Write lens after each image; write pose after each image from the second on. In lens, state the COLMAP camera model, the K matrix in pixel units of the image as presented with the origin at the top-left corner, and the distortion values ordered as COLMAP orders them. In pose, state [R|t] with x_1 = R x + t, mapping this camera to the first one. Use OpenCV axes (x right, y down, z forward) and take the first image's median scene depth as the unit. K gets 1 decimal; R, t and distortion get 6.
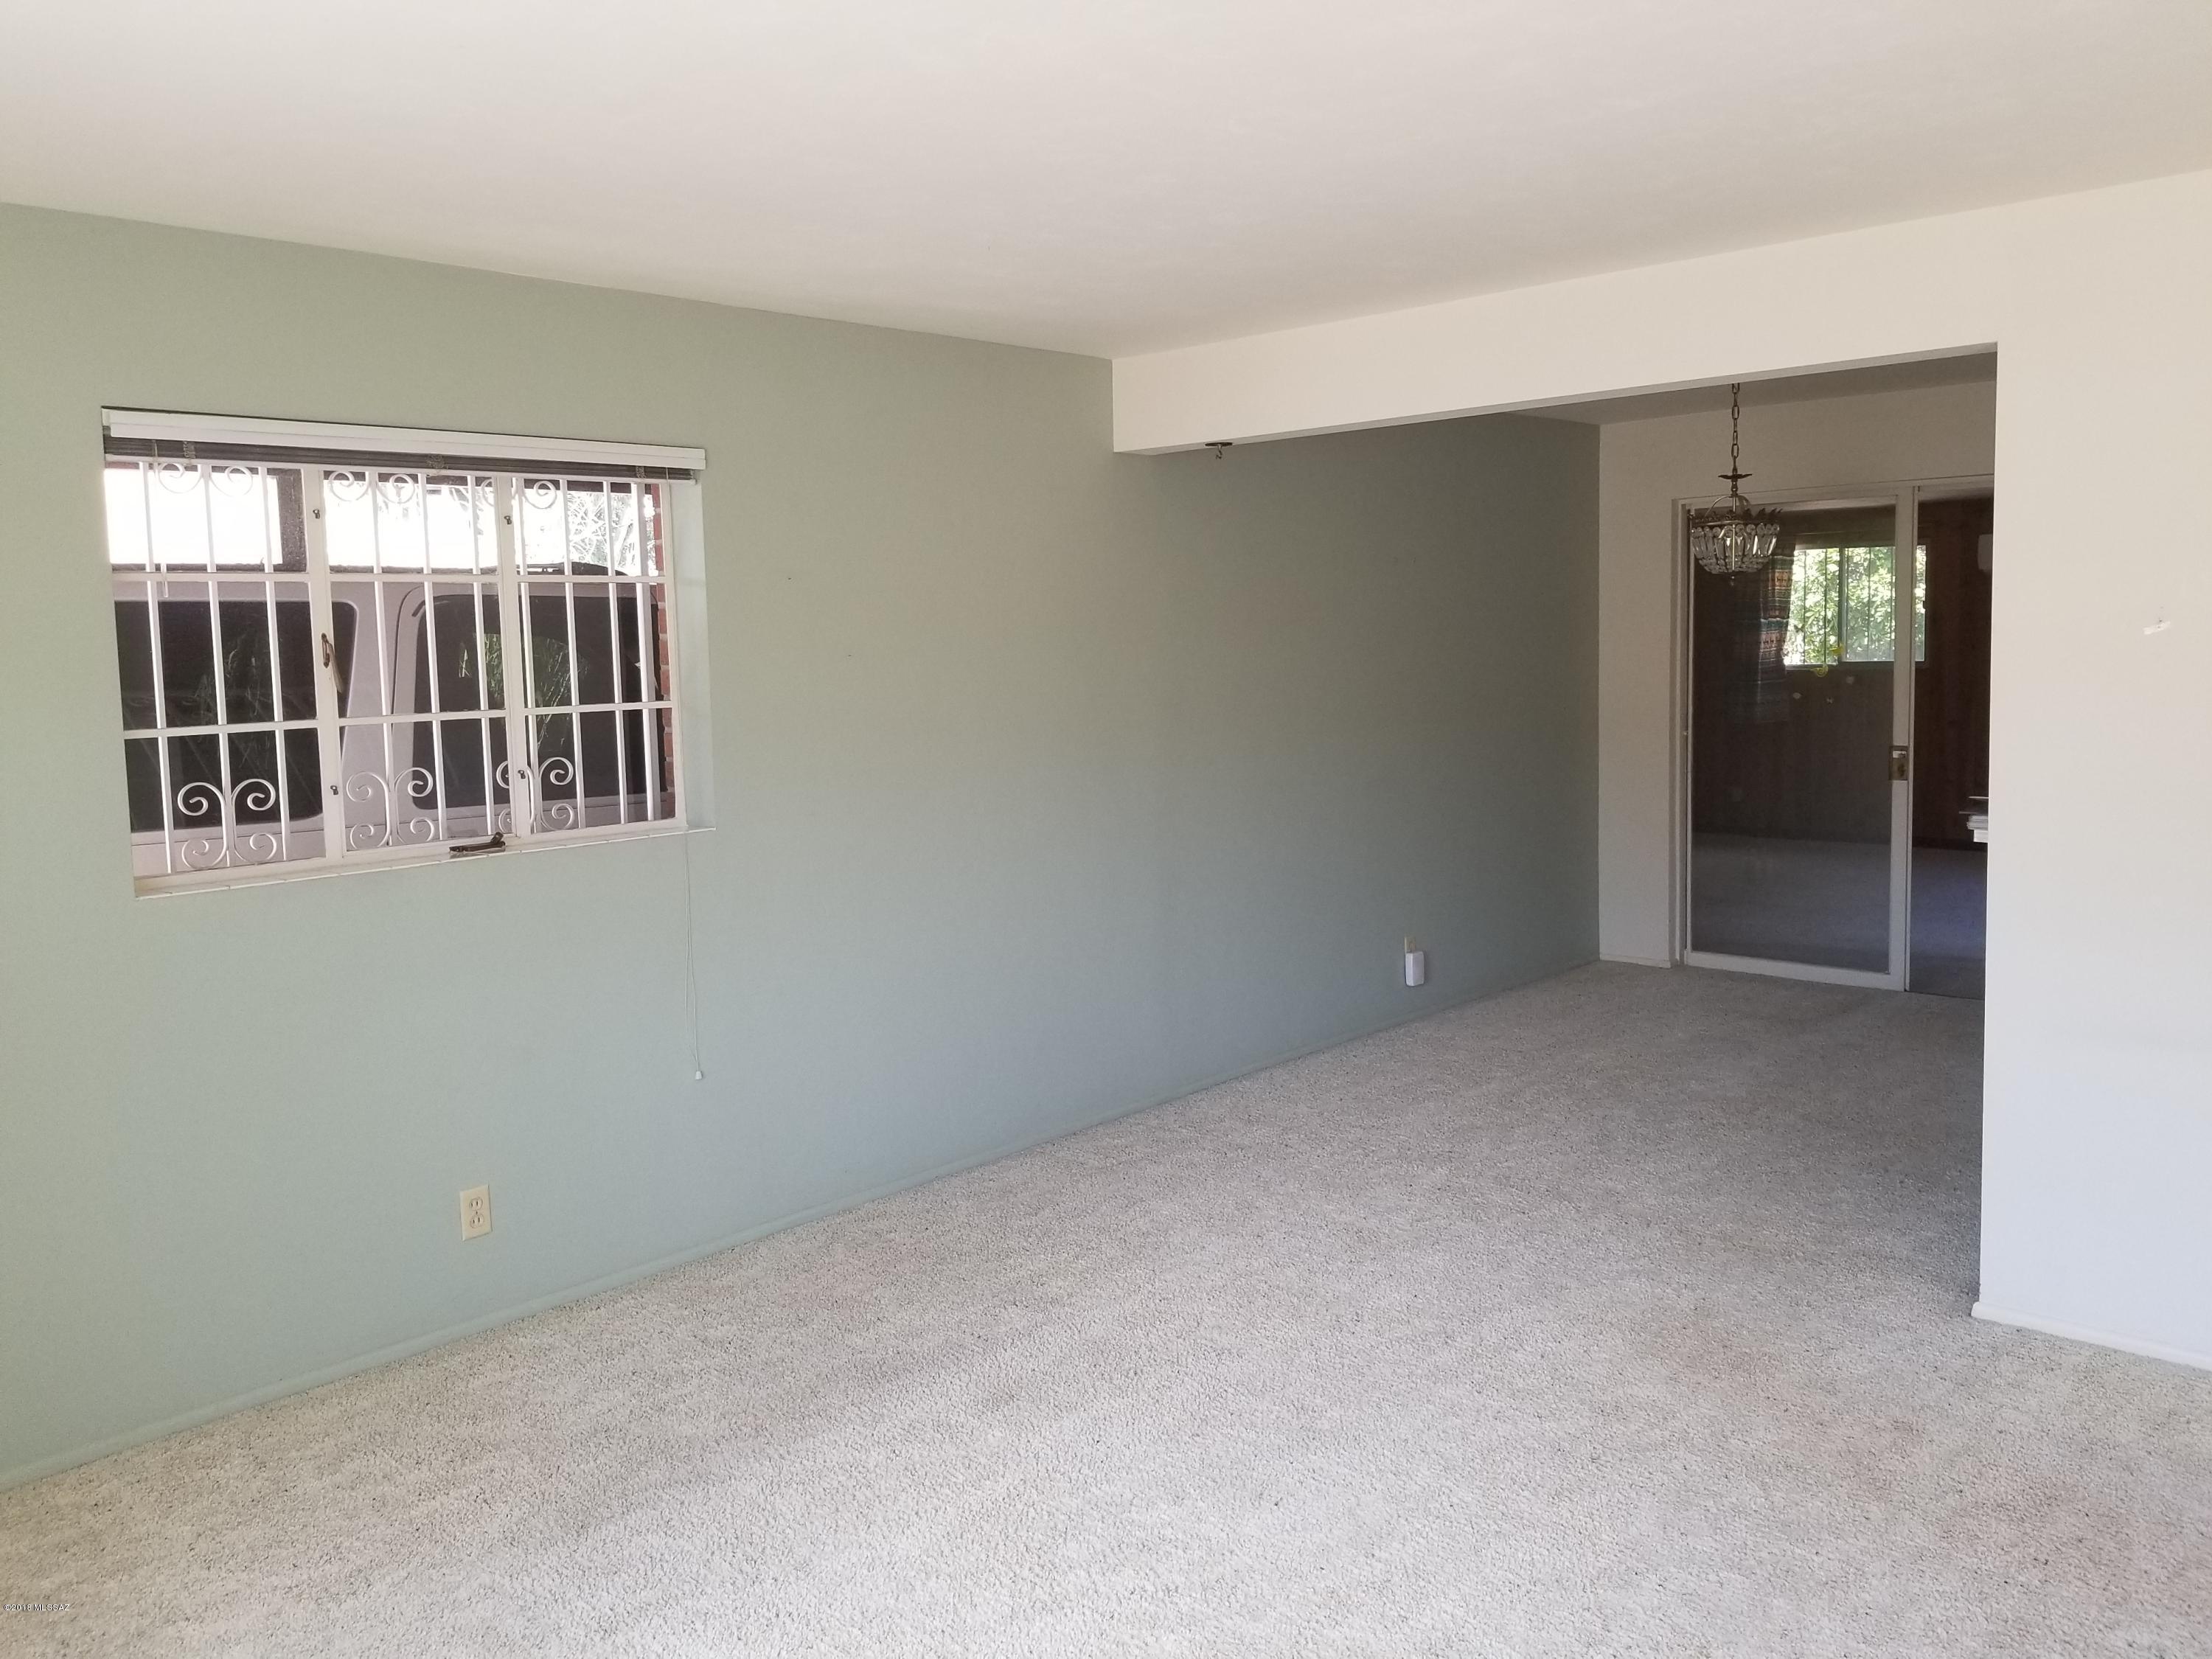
lens RADIAL K [[1799.1, 0, 1161.8], [0, 1799.1, 790.8], [0, 0, 1]] dist [0.048201, -0.100974]
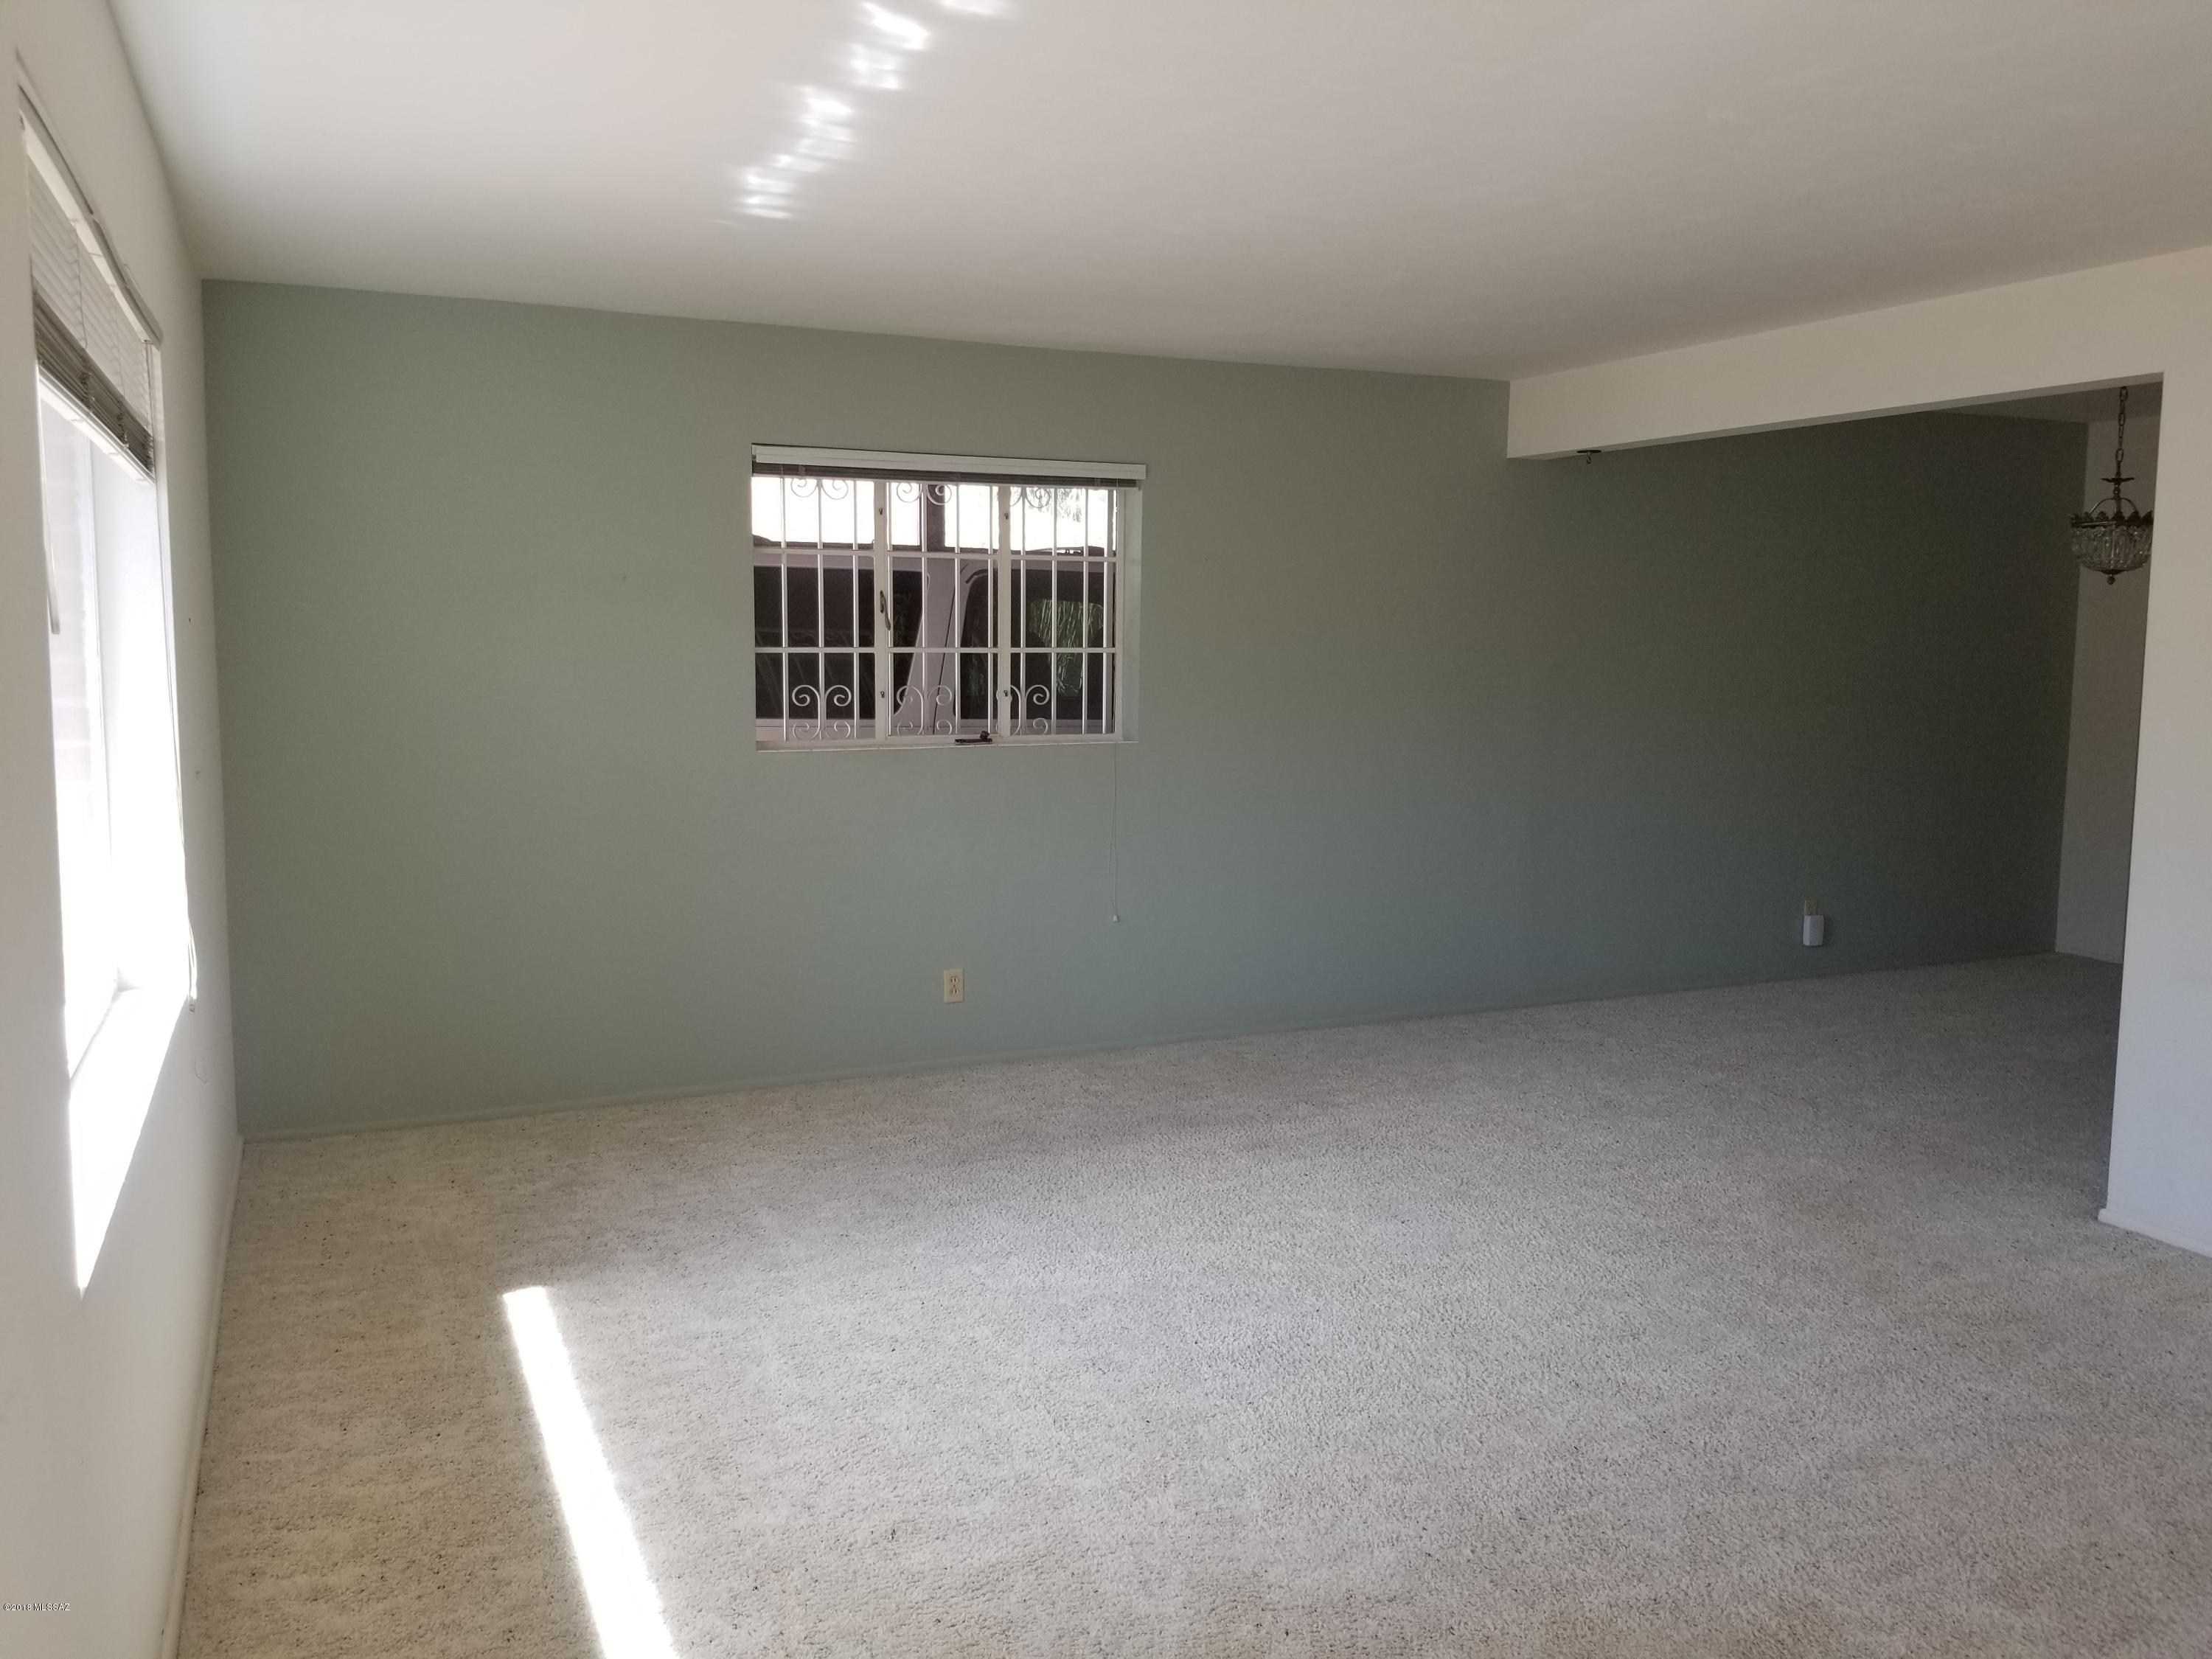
lens RADIAL K [[1799.1, 0, 1101.9], [0, 1799.1, 830.4], [0, 0, 1]] dist [0.048201, -0.100974]
pose [[0.917001, 0.076405, -0.391498, 0.307507], [-0.065142, 0.996992, 0.041990, 0.037345], [0.393529, -0.013002, 0.919220, -0.313171]]
